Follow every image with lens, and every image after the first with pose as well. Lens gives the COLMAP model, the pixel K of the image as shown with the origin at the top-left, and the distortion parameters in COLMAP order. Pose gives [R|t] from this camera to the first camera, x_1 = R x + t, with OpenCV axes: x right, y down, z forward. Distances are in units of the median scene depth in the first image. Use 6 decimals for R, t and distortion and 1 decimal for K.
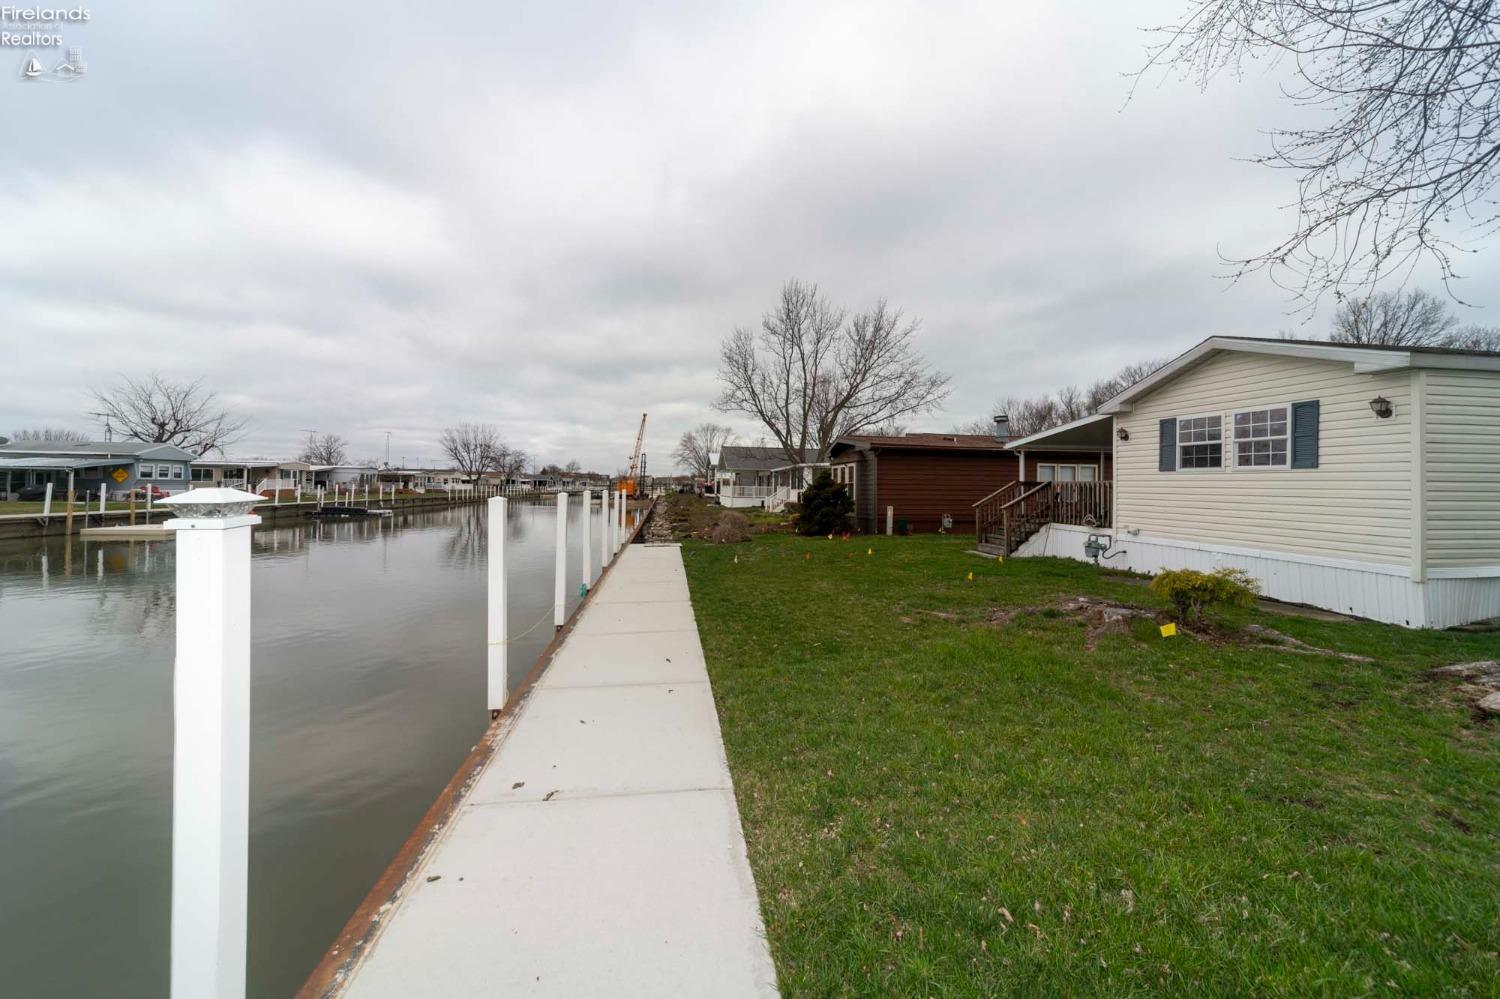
lens RADIAL K [[506.9, 0, 756.6], [0, 506.9, 490.7], [0, 0, 1]] dist [-0.002805, -0.000142]
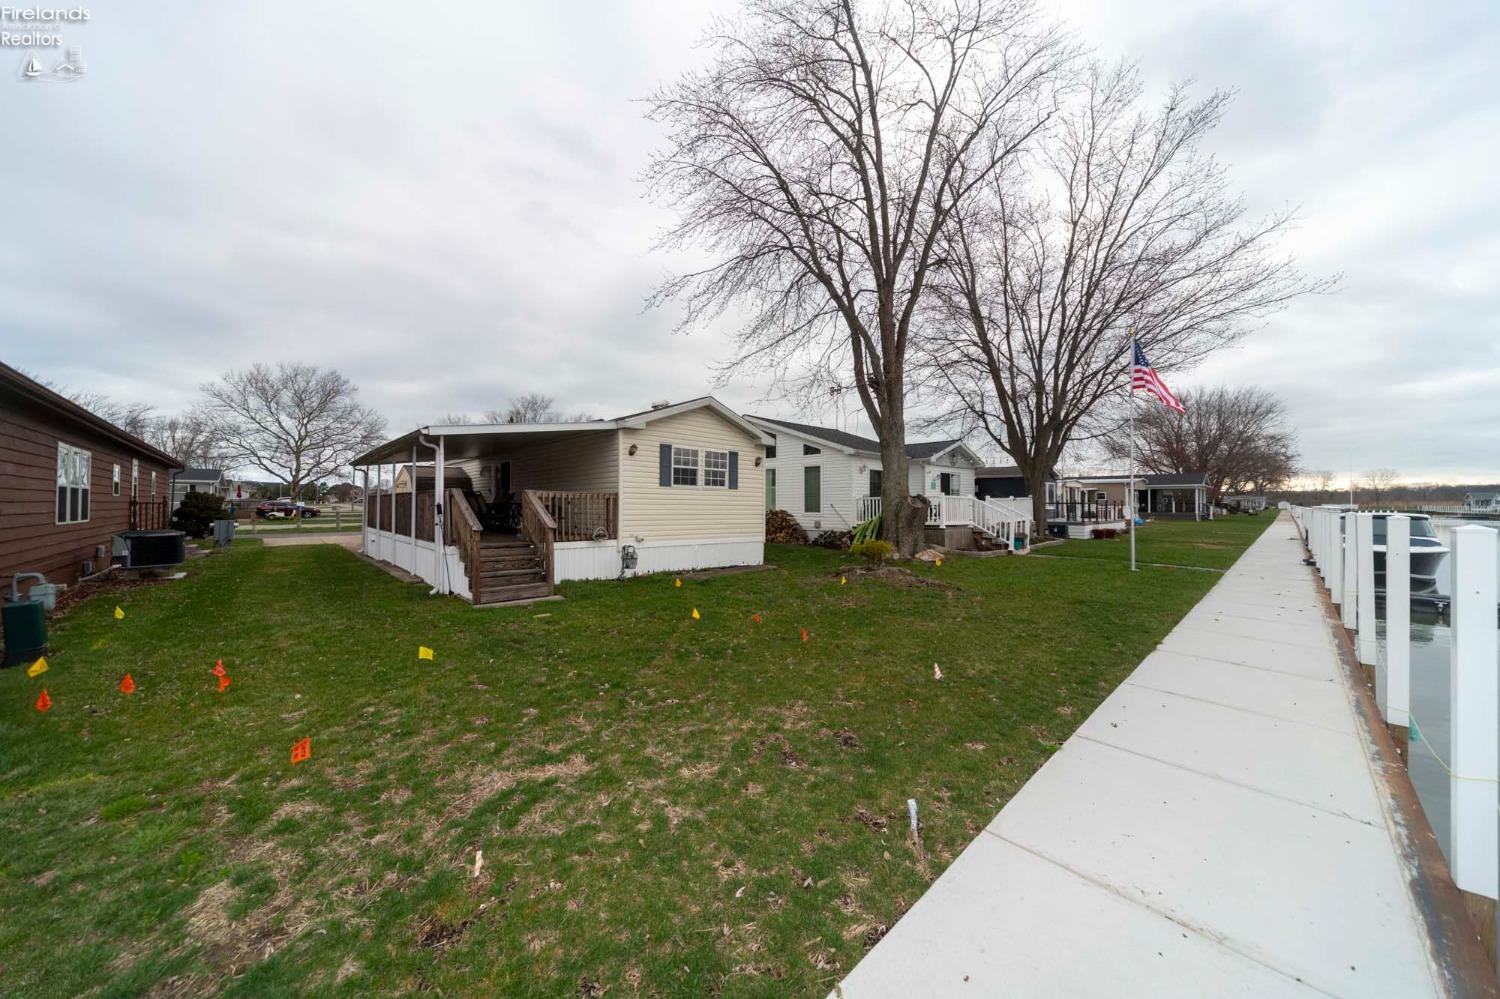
lens RADIAL K [[506.9, 0, 750.6], [0, 506.9, 498.6], [0, 0, 1]] dist [-0.002805, -0.000142]
pose [[-0.562122, -0.007042, 0.827024, -0.363506], [-0.004410, 0.999975, 0.005516, -0.018297], [-0.827042, -0.000547, -0.562139, 1.675308]]
